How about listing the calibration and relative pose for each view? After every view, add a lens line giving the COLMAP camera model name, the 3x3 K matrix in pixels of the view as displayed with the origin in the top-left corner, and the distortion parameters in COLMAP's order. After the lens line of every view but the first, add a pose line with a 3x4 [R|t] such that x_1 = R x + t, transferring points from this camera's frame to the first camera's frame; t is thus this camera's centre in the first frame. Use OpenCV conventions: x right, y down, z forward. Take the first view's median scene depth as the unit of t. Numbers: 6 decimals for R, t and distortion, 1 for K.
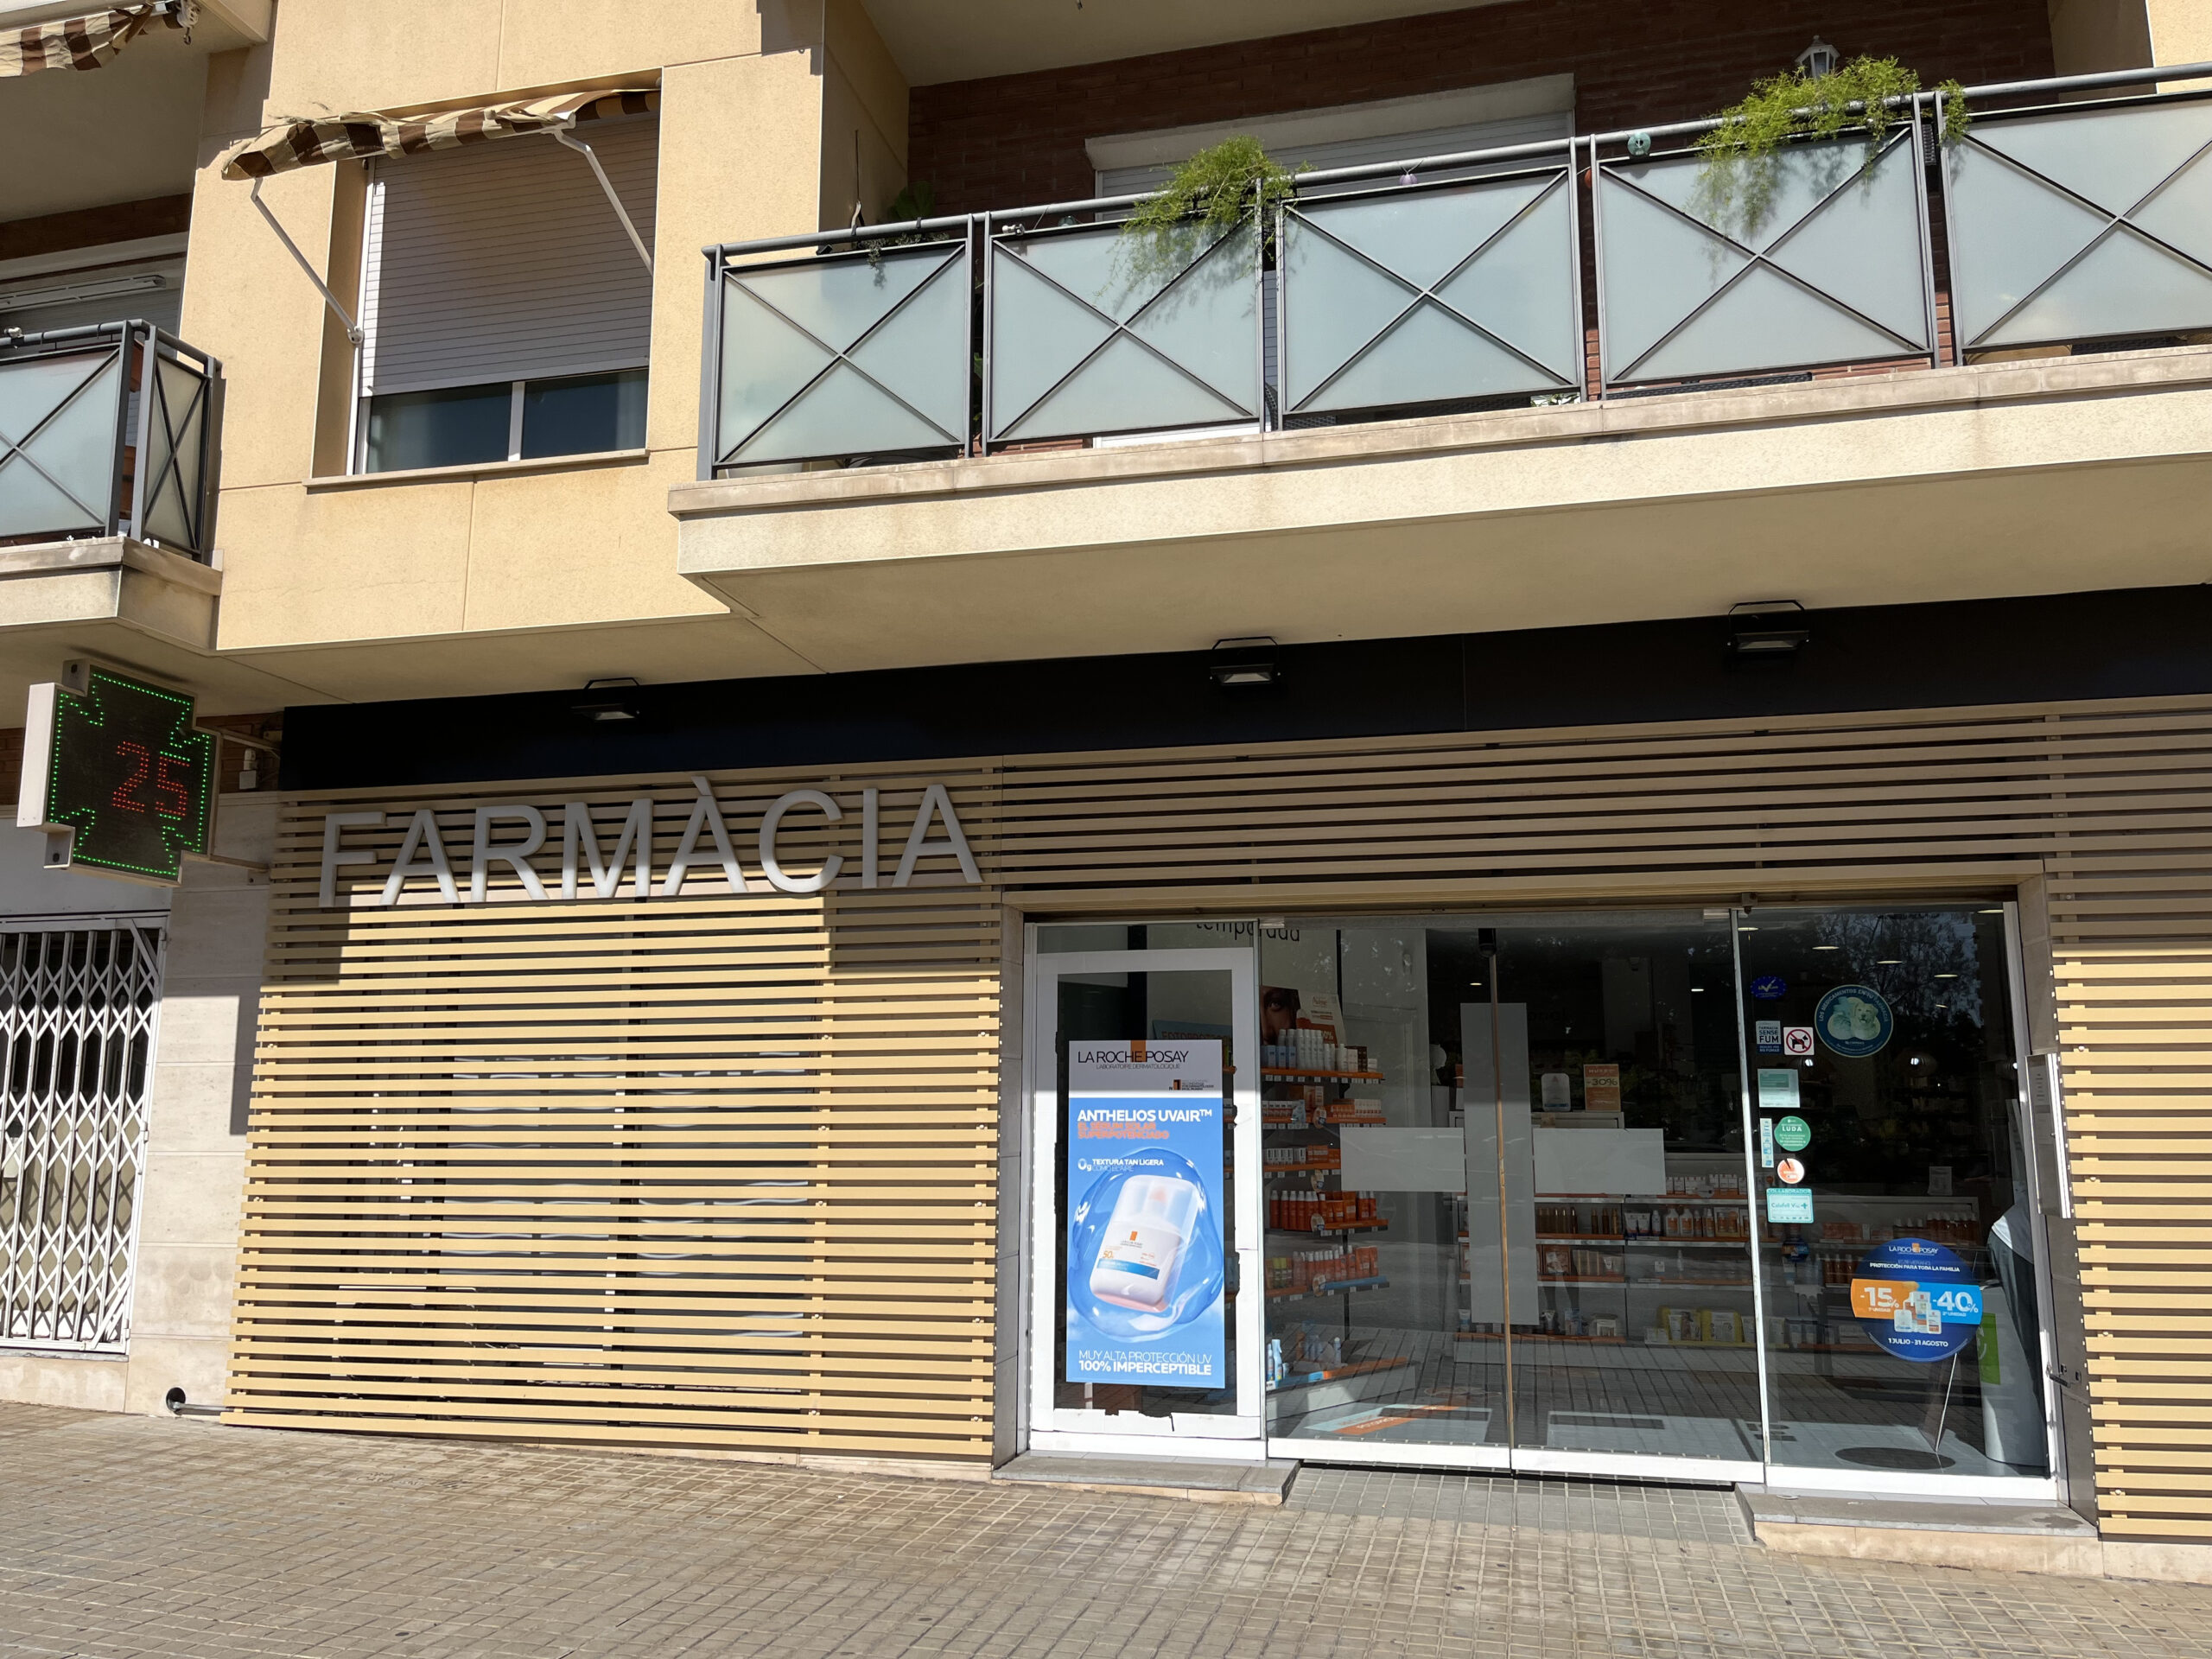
lens RADIAL K [[1668.0, 0, 1099.5], [0, 1668.0, 835.1], [0, 0, 1]] dist [0.065437, -0.072532]
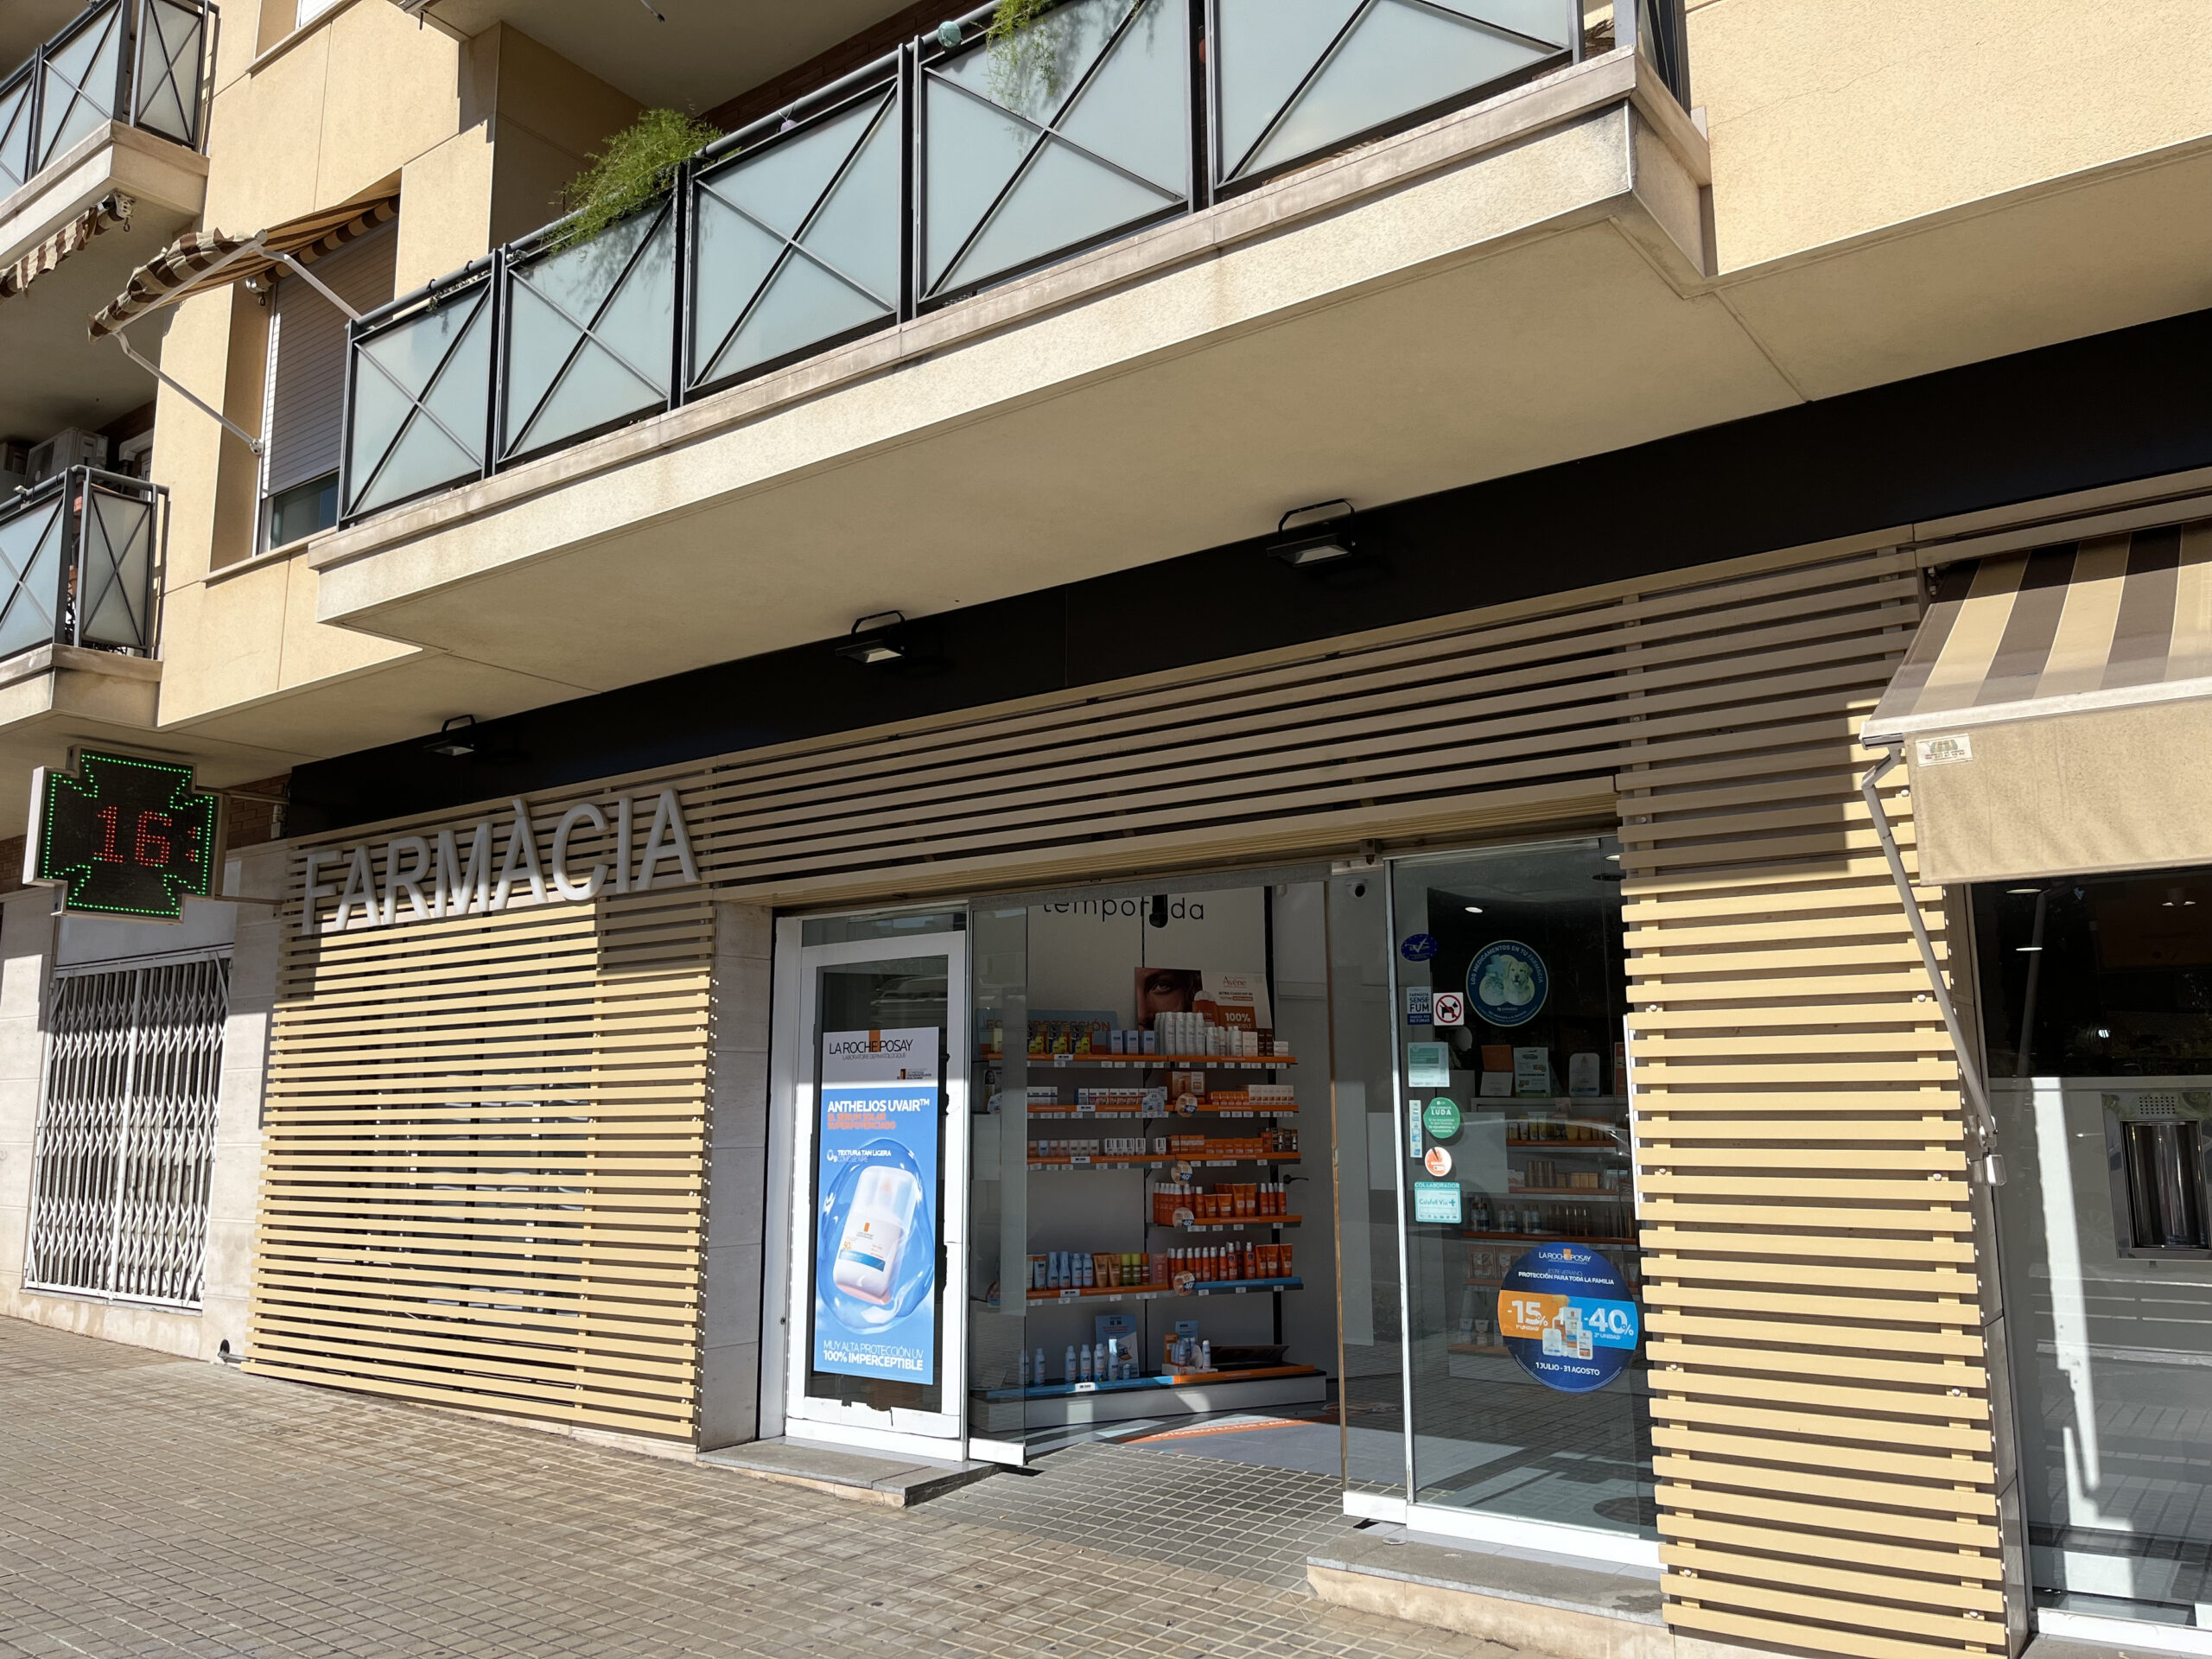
lens RADIAL K [[1657.7, 0, 1106.0], [0, 1657.7, 829.5], [0, 0, 1]] dist [0.038378, -0.003484]
pose [[0.922572, -0.072167, -0.379017, 0.543226], [0.071516, 0.997314, -0.015817, 0.030286], [0.379140, -0.012513, 0.925255, 0.145649]]
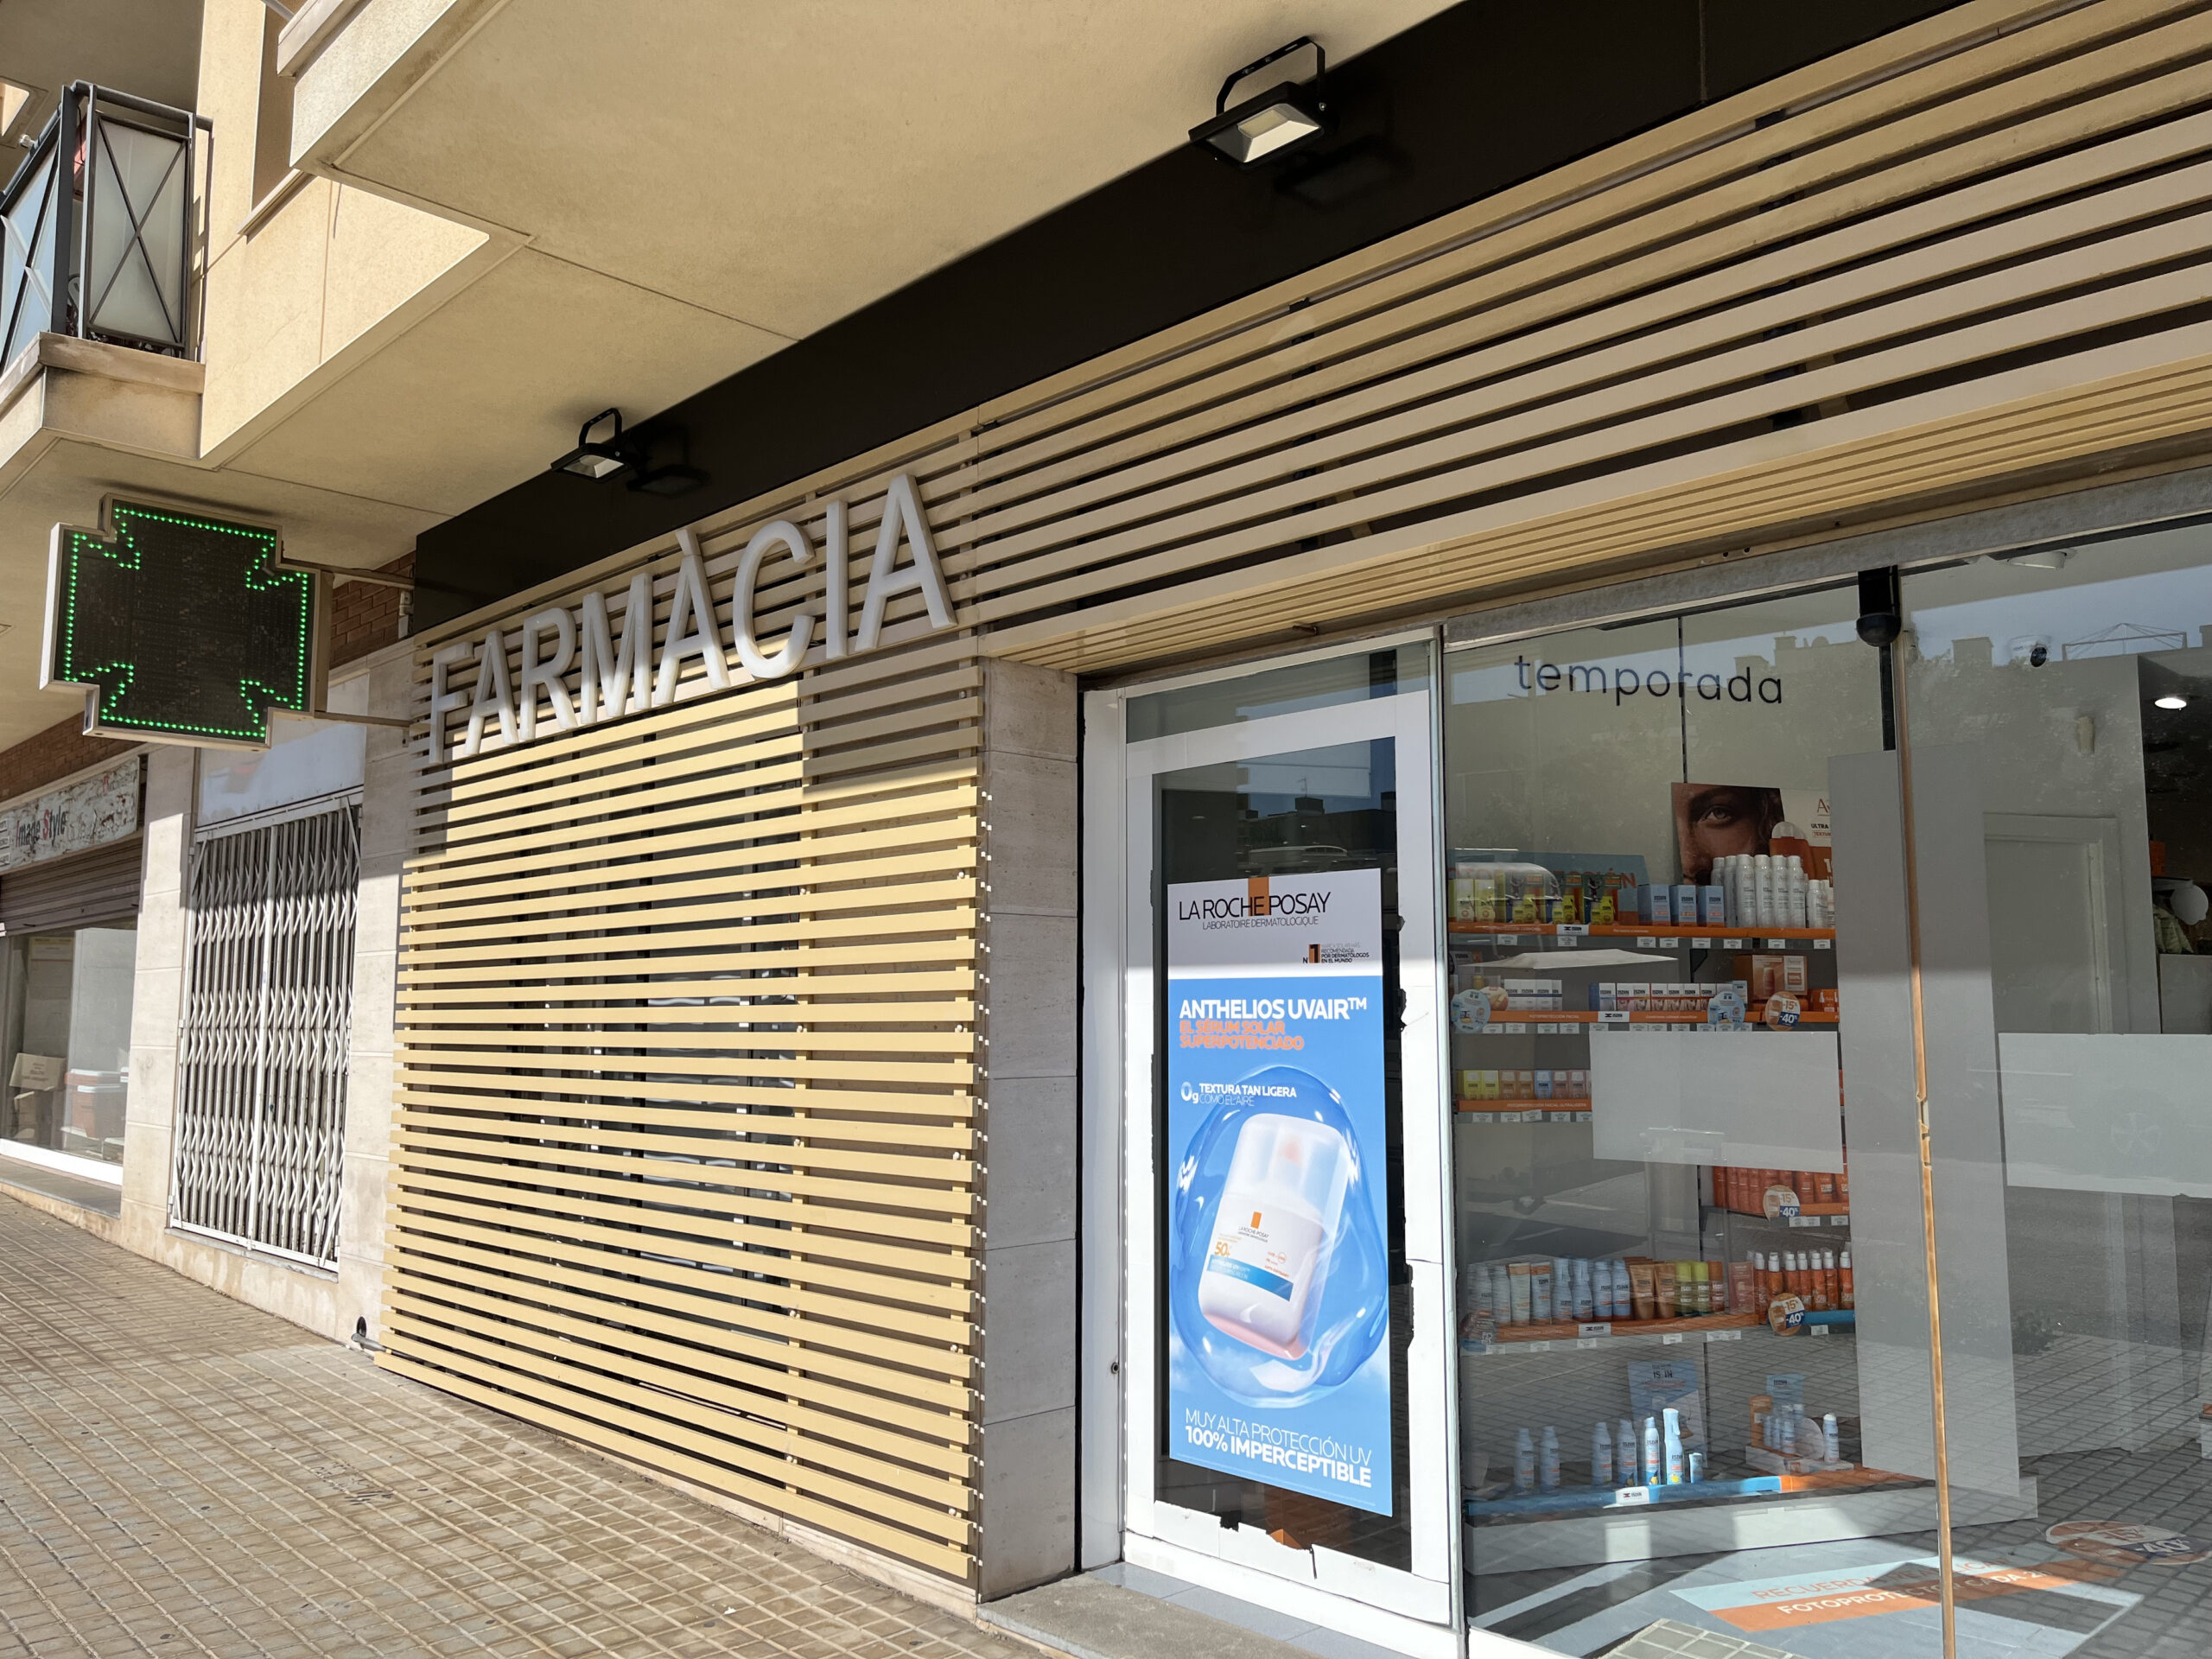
lens RADIAL K [[1688.9, 0, 1106.0], [0, 1688.9, 829.5], [0, 0, 1]] dist [0.054485, -0.006141]
pose [[0.842105, -0.060812, -0.535874, 0.293212], [0.091050, 0.995391, 0.030122, 0.086675], [0.531572, -0.074157, 0.843760, 0.501607]]
